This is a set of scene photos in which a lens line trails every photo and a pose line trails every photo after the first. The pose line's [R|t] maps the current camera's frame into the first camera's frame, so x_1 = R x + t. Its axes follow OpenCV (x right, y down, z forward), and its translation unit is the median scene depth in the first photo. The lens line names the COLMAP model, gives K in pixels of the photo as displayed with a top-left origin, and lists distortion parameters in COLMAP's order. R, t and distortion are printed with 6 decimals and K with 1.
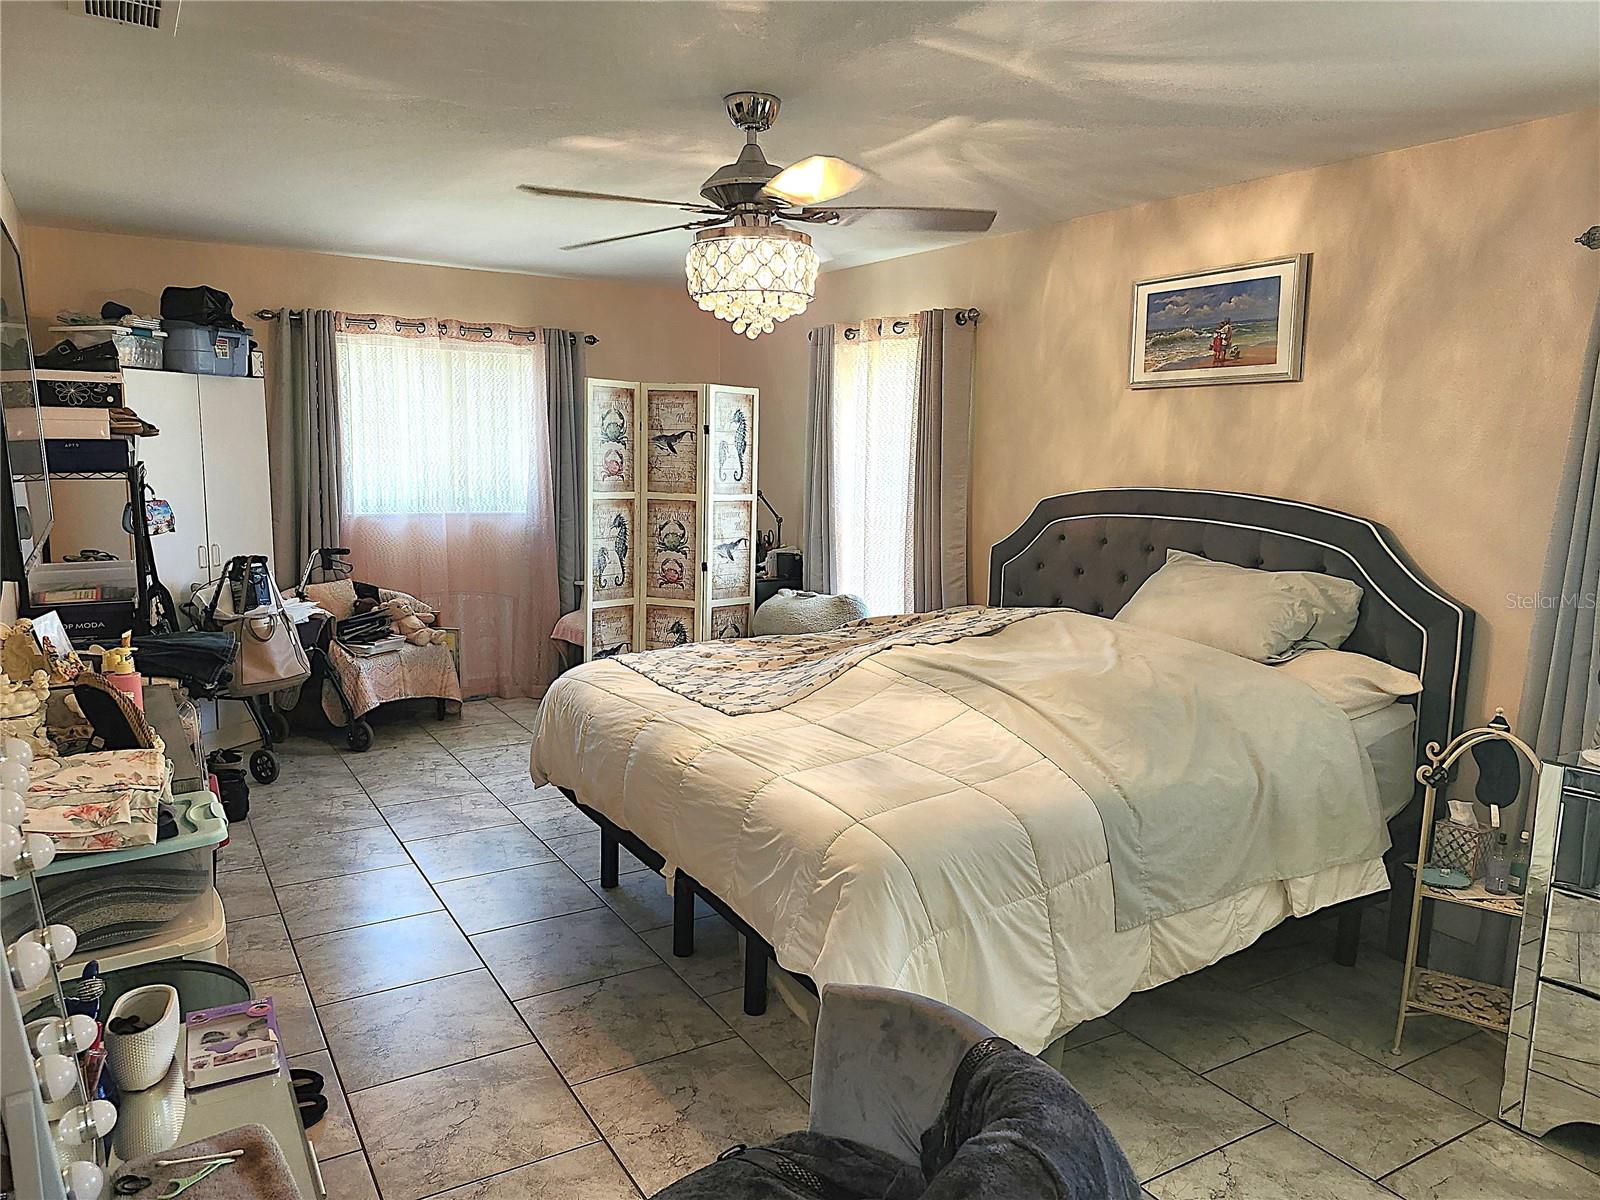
lens RADIAL K [[1106.2, 0, 794.8], [0, 1106.2, 606.1], [0, 0, 1]] dist [0.040710, -0.018338]
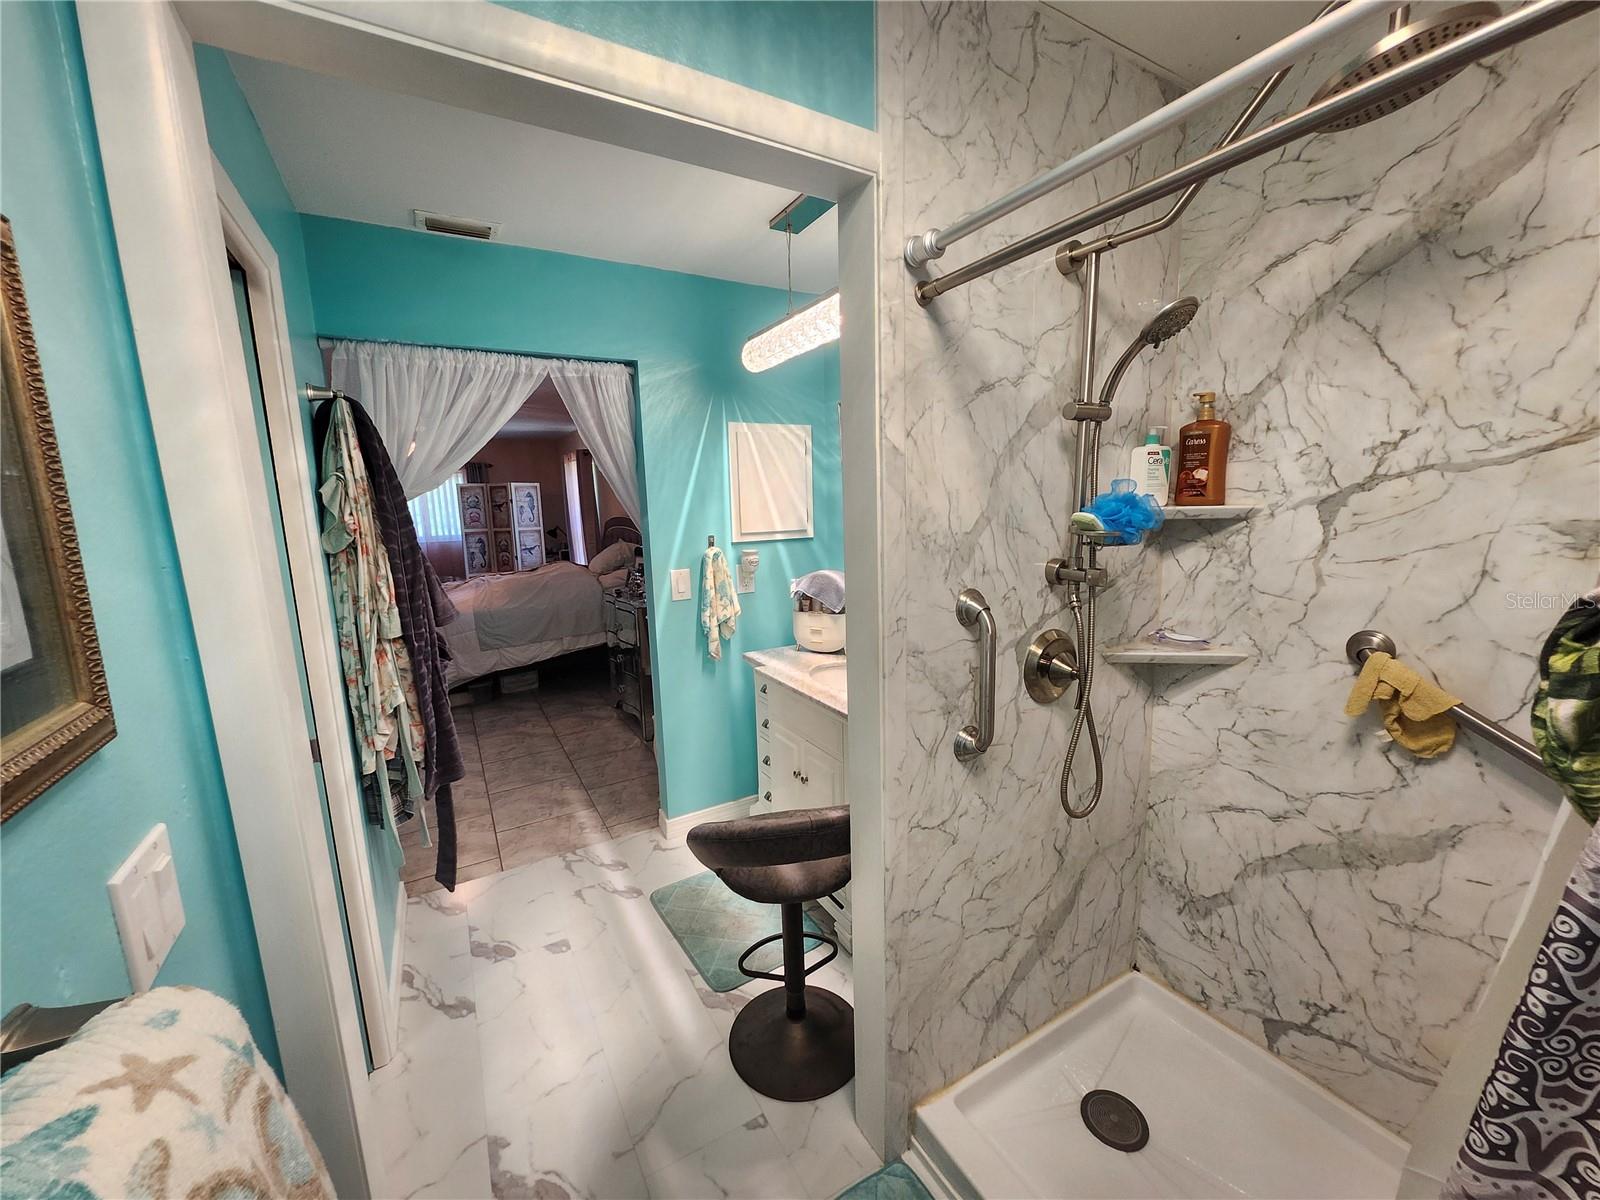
lens RADIAL K [[627.0, 0, 798.6], [0, 627.0, 601.0], [0, 0, 1]] dist [0.002538, -0.001128]
pose [[0.998504, -0.049445, -0.023365, 0.592685], [0.049732, 0.998692, 0.011876, 0.078117], [0.022747, -0.013020, 0.999656, -0.387644]]
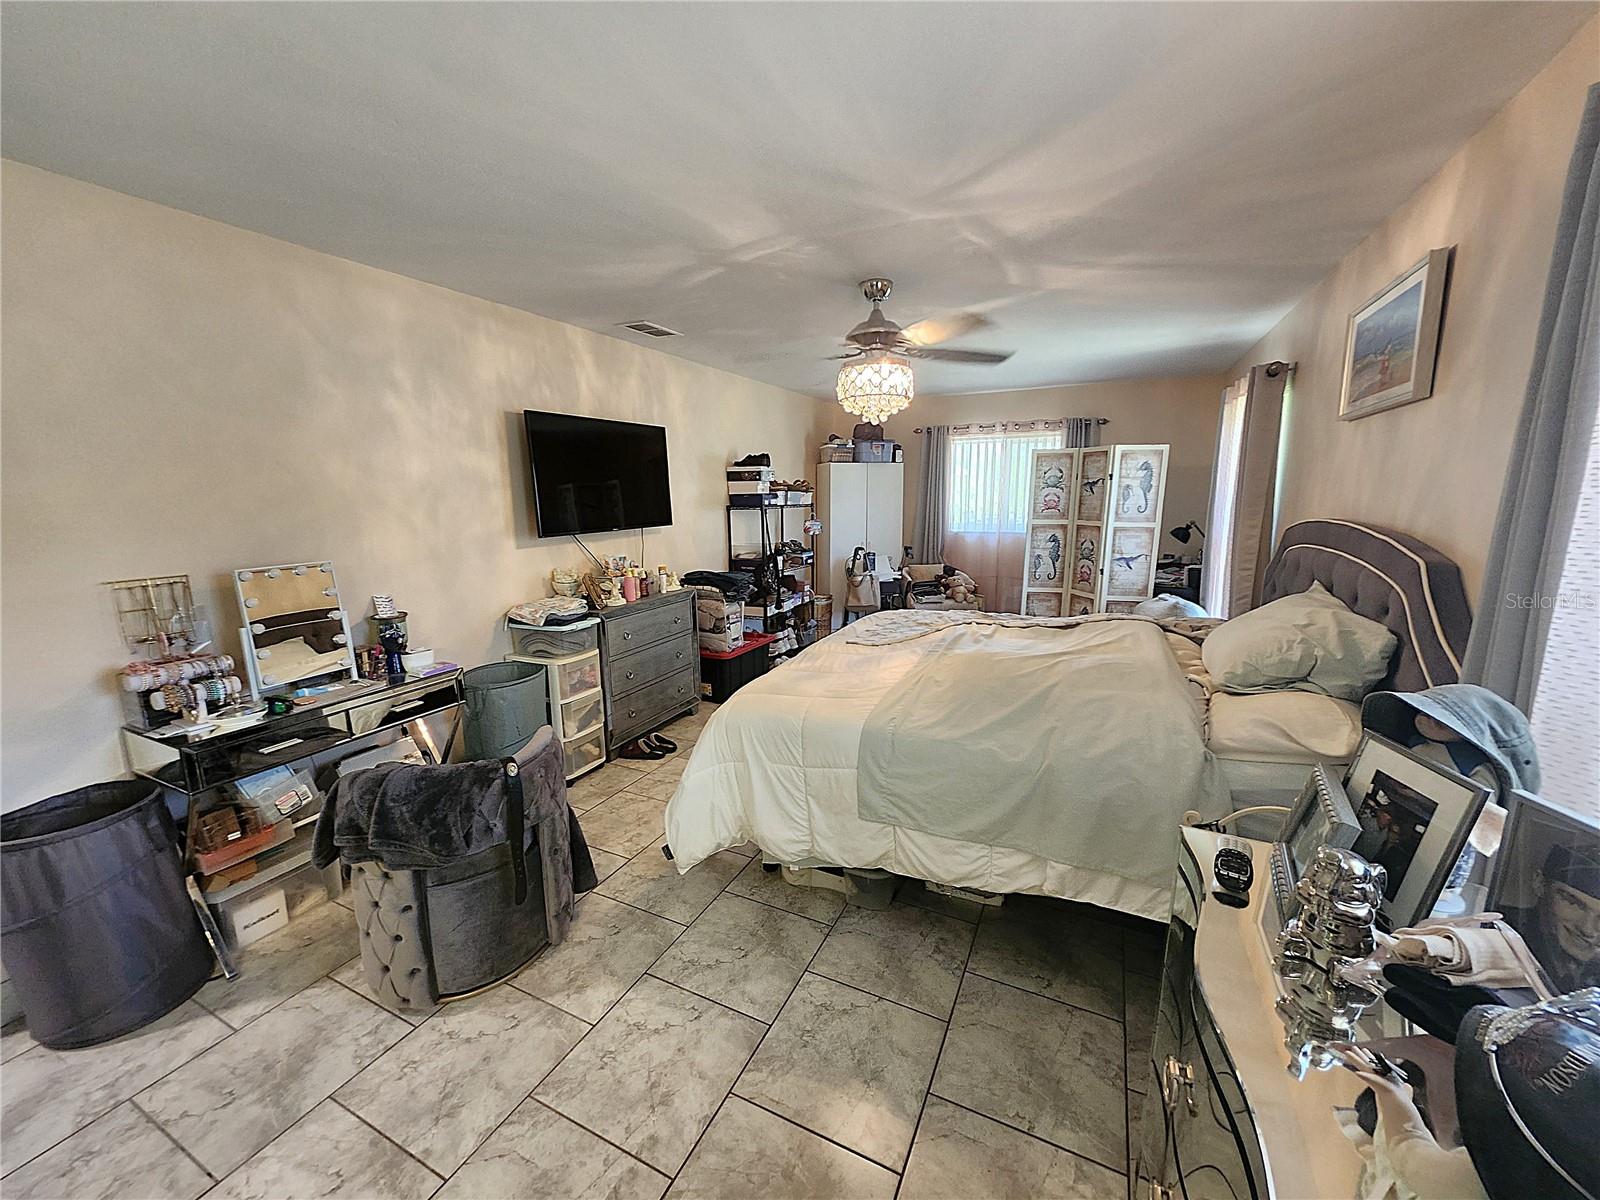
lens RADIAL K [[627.0, 0, 793.0], [0, 627.0, 604.3], [0, 0, 1]] dist [0.002538, -0.001128]
pose [[0.537749, 0.125668, -0.833687, 0.412152], [-0.103410, 0.991194, 0.082708, -0.020152], [0.836739, 0.041735, 0.546009, 0.216465]]
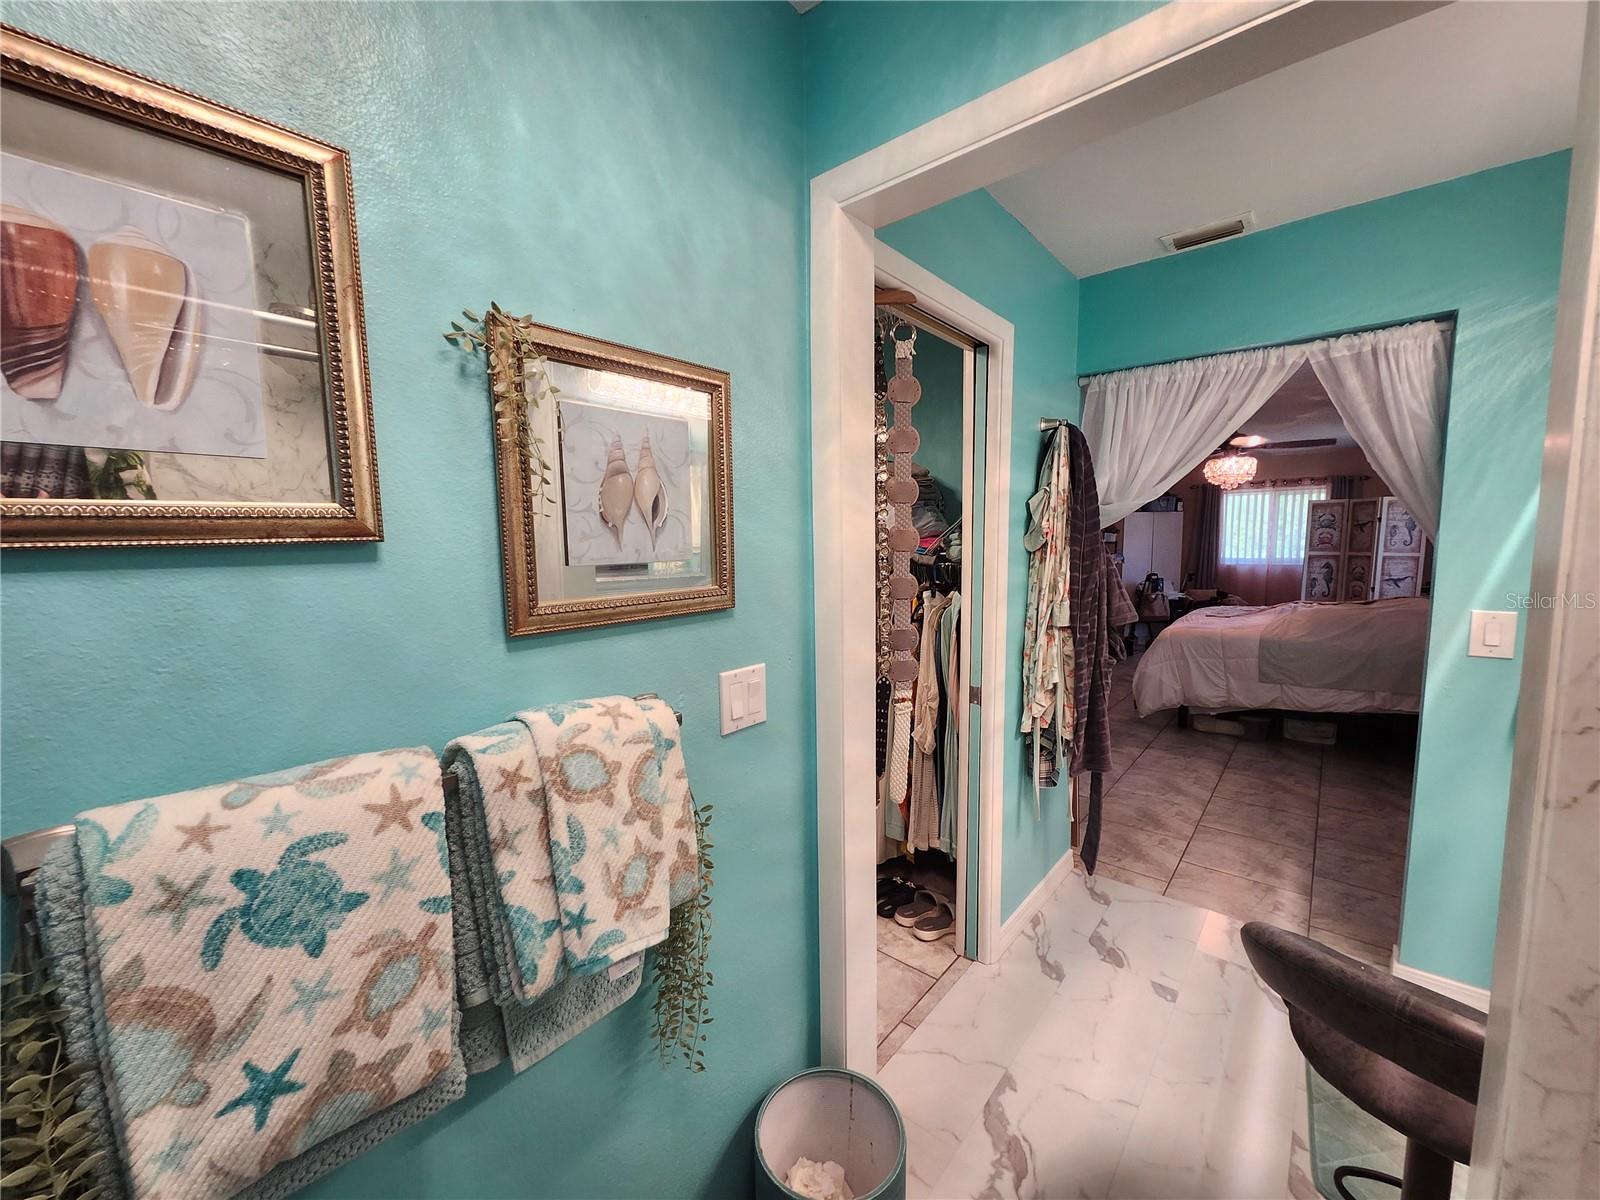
lens RADIAL K [[627.0, 0, 797.2], [0, 627.0, 602.1], [0, 0, 1]] dist [0.002538, -0.001128]
pose [[0.316135, 0.066480, -0.946382, 0.683658], [-0.122824, 0.992015, 0.028657, 0.085054], [0.940730, 0.107179, 0.321776, -0.338956]]
